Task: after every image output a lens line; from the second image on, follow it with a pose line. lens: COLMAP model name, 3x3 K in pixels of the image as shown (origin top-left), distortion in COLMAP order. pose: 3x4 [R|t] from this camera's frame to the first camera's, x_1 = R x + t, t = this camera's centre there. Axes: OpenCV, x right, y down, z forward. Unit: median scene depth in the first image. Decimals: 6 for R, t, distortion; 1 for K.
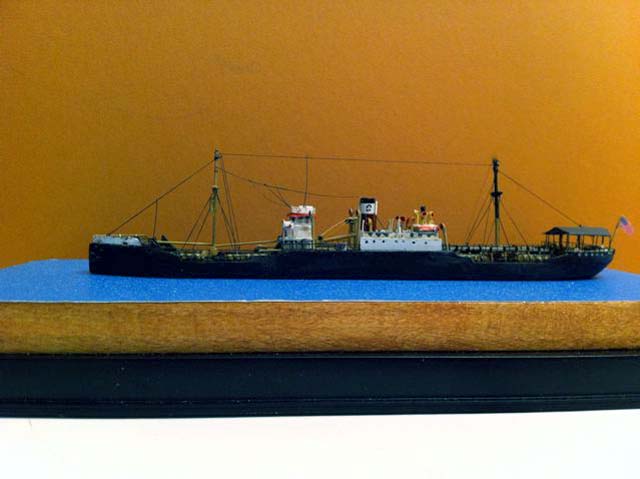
lens RADIAL K [[631.6, 0, 329.0], [0, 631.6, 236.9], [0, 0, 1]] dist [0.120255, -0.526267]
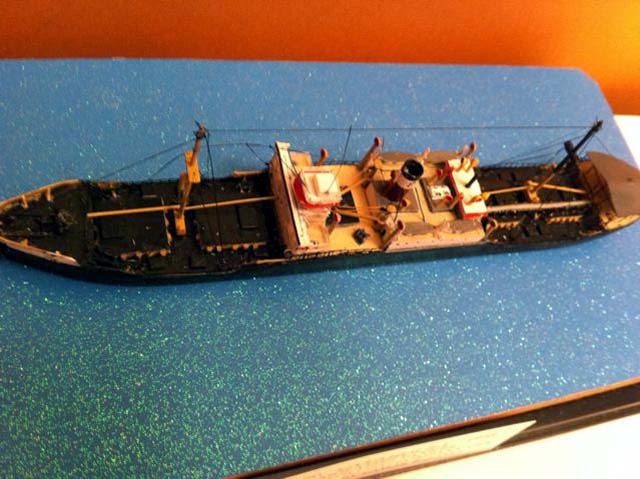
lens RADIAL K [[641.9, 0, 330.3], [0, 641.9, 235.9], [0, 0, 1]] dist [0.079874, -0.393427]
pose [[0.943991, -0.005668, 0.329923, -0.263793], [-0.285346, 0.488094, 0.824829, -0.595112], [-0.165709, -0.872773, 0.459139, 0.665835]]
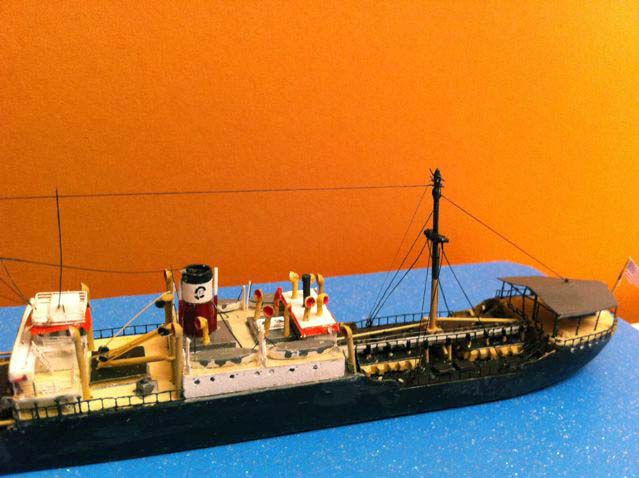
lens RADIAL K [[640.9, 0, 329.7], [0, 640.9, 235.4], [0, 0, 1]] dist [0.079874, -0.393427]
pose [[0.974998, -0.054956, 0.215313, 0.057903], [-0.005058, 0.963197, 0.268747, -0.233506], [-0.222158, -0.263117, 0.938837, 0.533867]]
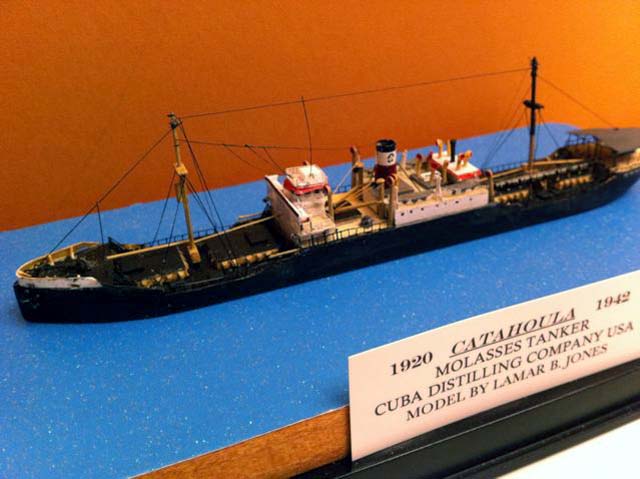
lens RADIAL K [[641.9, 0, 330.3], [0, 641.9, 235.9], [0, 0, 1]] dist [0.079874, -0.393427]
pose [[0.953299, -0.192244, 0.232945, -0.206289], [0.074873, 0.897616, 0.434373, -0.307893], [-0.292601, -0.396646, 0.870090, 0.338940]]
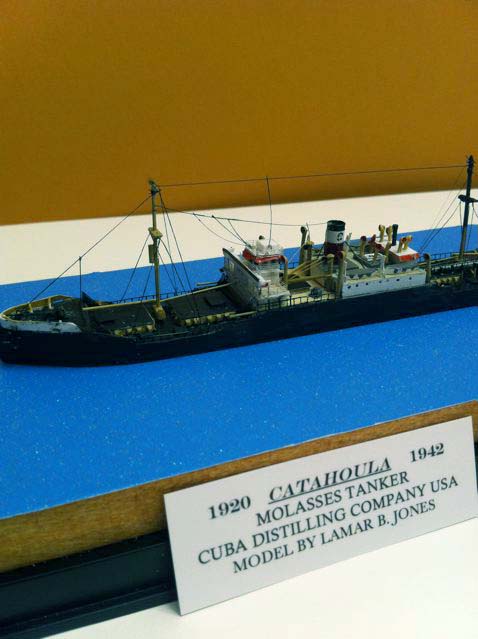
lens RADIAL K [[640.9, 0, 239.0], [0, 640.9, 319.5], [0, 0, 1]] dist [0.079874, -0.393427]
pose [[0.958677, -0.129123, 0.253508, -0.298434], [0.018321, 0.917242, 0.397909, -0.290990], [-0.283907, -0.376821, 0.881704, 0.272755]]
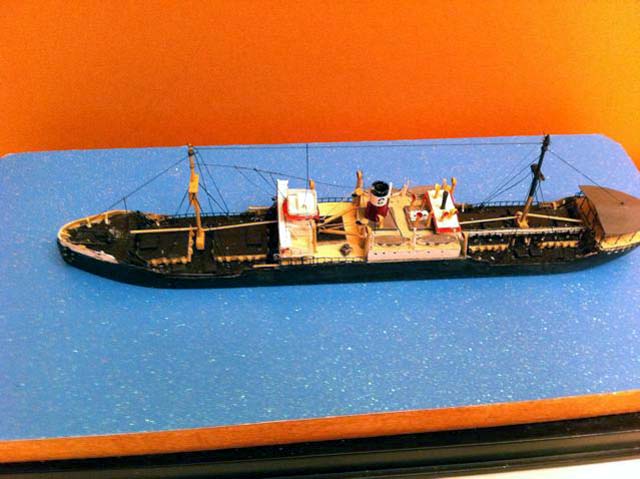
lens RADIAL K [[631.6, 0, 329.0], [0, 631.6, 236.9], [0, 0, 1]] dist [0.120255, -0.526267]
pose [[0.999369, 0.012126, 0.033381, -0.034218], [-0.031933, 0.718191, 0.695112, -0.611931], [-0.015546, -0.695740, 0.718126, 0.382003]]
